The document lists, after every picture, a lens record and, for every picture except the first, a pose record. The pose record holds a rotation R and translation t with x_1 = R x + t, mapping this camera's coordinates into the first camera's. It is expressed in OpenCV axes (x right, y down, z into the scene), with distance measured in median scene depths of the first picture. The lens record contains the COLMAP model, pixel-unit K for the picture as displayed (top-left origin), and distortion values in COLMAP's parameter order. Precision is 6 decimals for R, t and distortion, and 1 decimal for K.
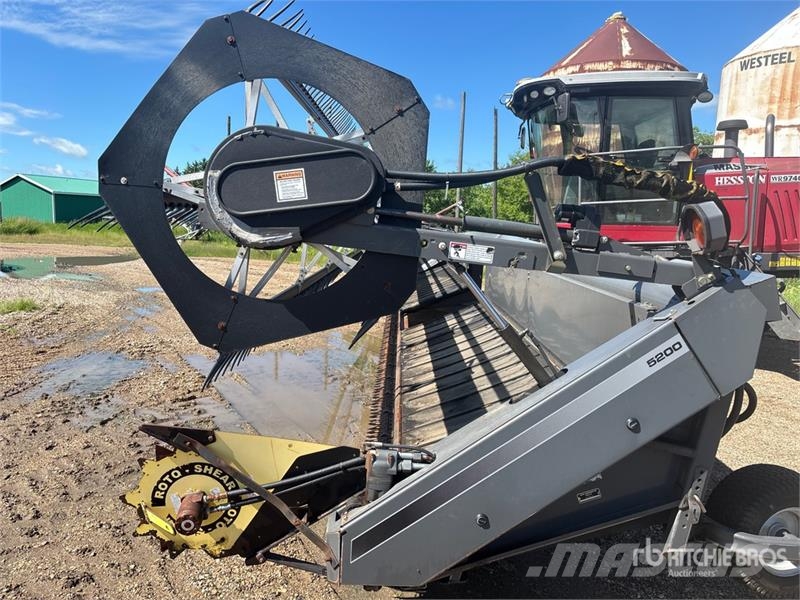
lens RADIAL K [[596.7, 0, 395.8], [0, 596.7, 299.7], [0, 0, 1]] dist [0.058730, -0.070029]
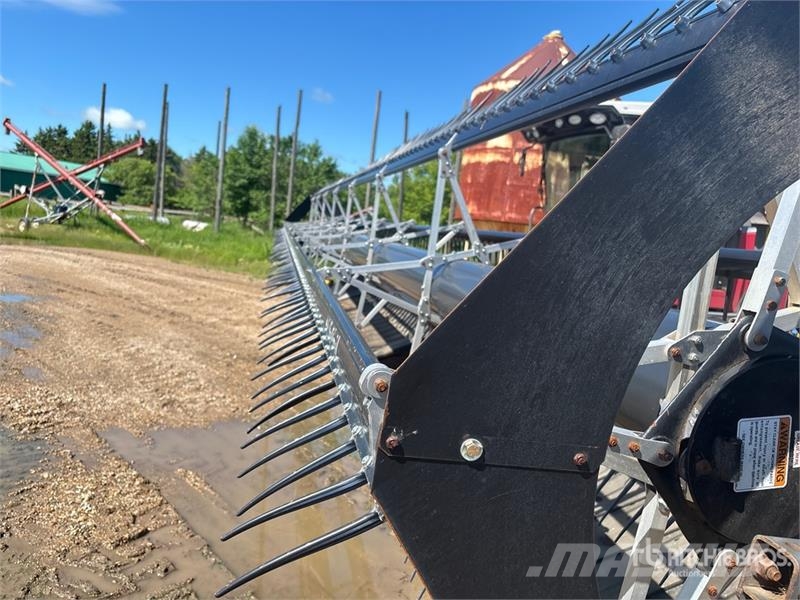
lens RADIAL K [[607.1, 0, 396.7], [0, 607.1, 312.1], [0, 0, 1]] dist [0.001606, -0.002627]
pose [[0.976092, 0.050000, 0.211530, -0.524634], [-0.055569, 0.998245, 0.020465, -0.253104], [-0.210136, -0.031730, 0.977157, 0.714023]]
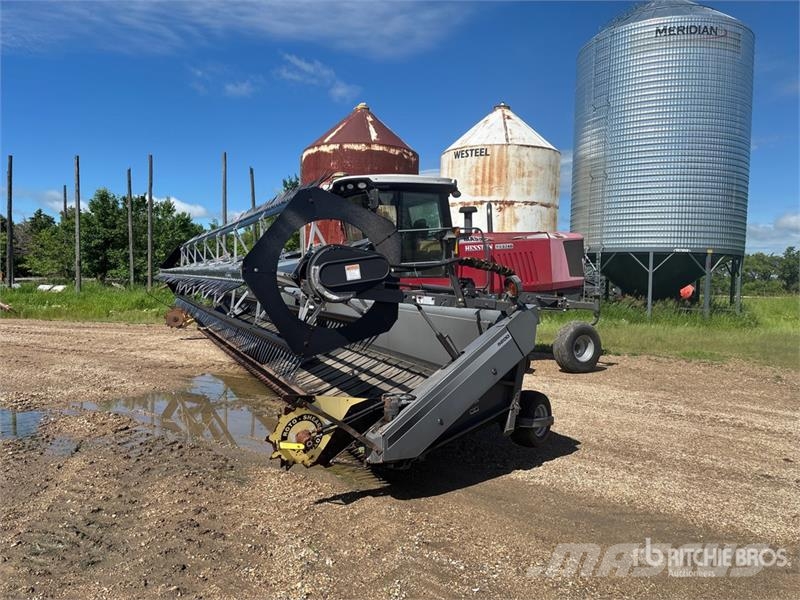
lens RADIAL K [[590.9, 0, 401.9], [0, 590.9, 311.7], [0, 0, 1]] dist [0.063215, -0.087163]
pose [[0.902986, -0.048611, 0.426912, -0.808293], [0.072922, 0.996504, -0.040772, 0.040606], [-0.423437, 0.067948, 0.903374, -0.839416]]
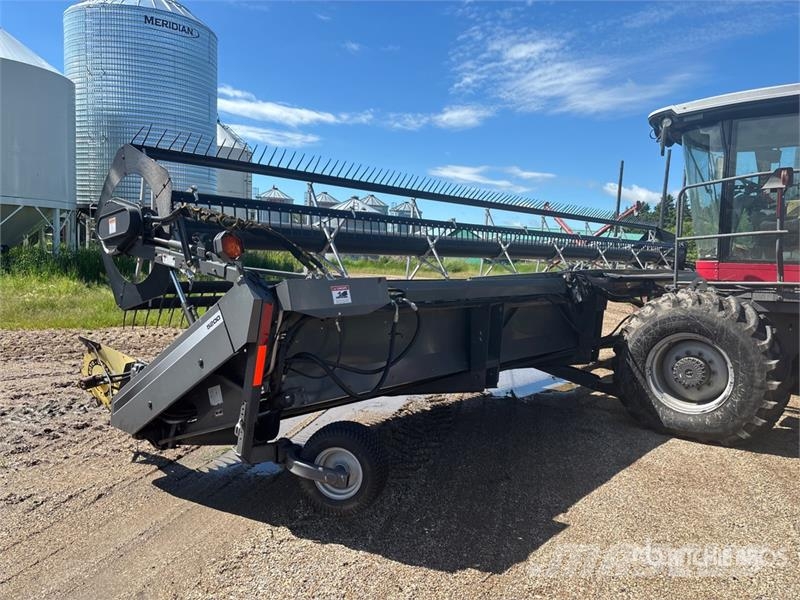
lens RADIAL K [[593.0, 0, 394.7], [0, 593.0, 303.0], [0, 0, 1]] dist [0.051608, -0.085476]
pose [[0.760268, 0.061359, -0.646705, 1.701591], [-0.102880, 0.994338, -0.026605, 0.026931], [0.641411, 0.086760, 0.762276, 0.058972]]
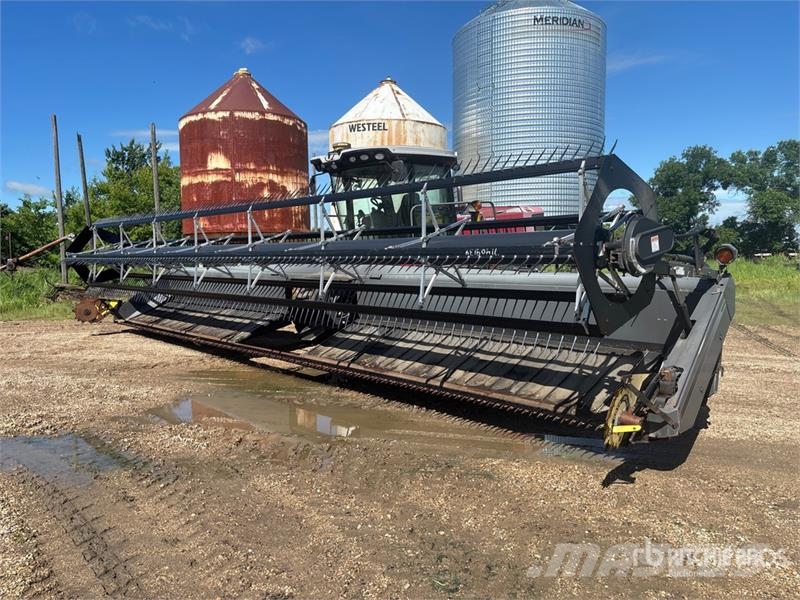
lens RADIAL K [[593.0, 0, 394.7], [0, 593.0, 303.0], [0, 0, 1]] dist [0.051608, -0.085476]
pose [[0.723055, -0.104821, 0.682792, -1.963380], [0.129339, 0.991483, 0.015244, -0.120103], [-0.678574, 0.077289, 0.730454, 0.113749]]
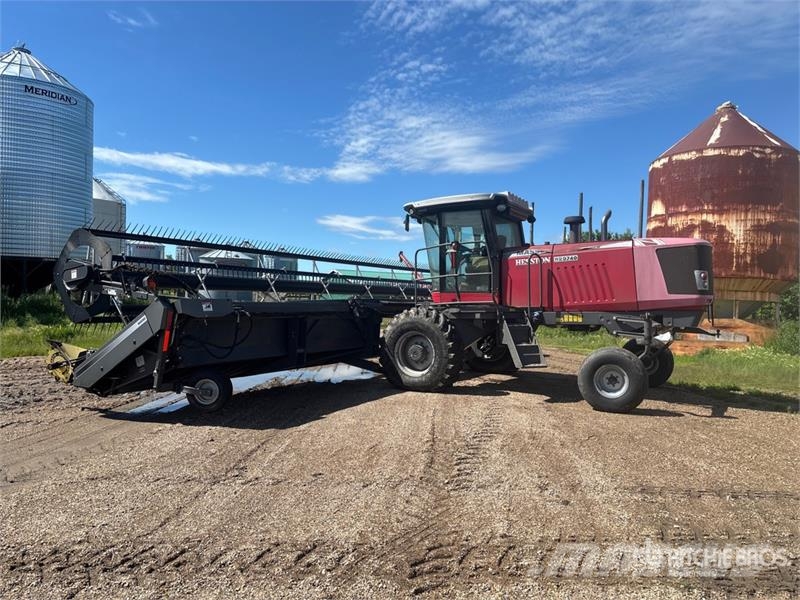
lens RADIAL K [[607.1, 0, 409.8], [0, 607.1, 302.4], [0, 0, 1]] dist [0.012101, 0.003572]
pose [[0.882617, -0.004832, -0.470068, 3.044507], [-0.059579, 0.990734, -0.122051, 0.283379], [0.466302, 0.135730, 0.874151, -1.164054]]
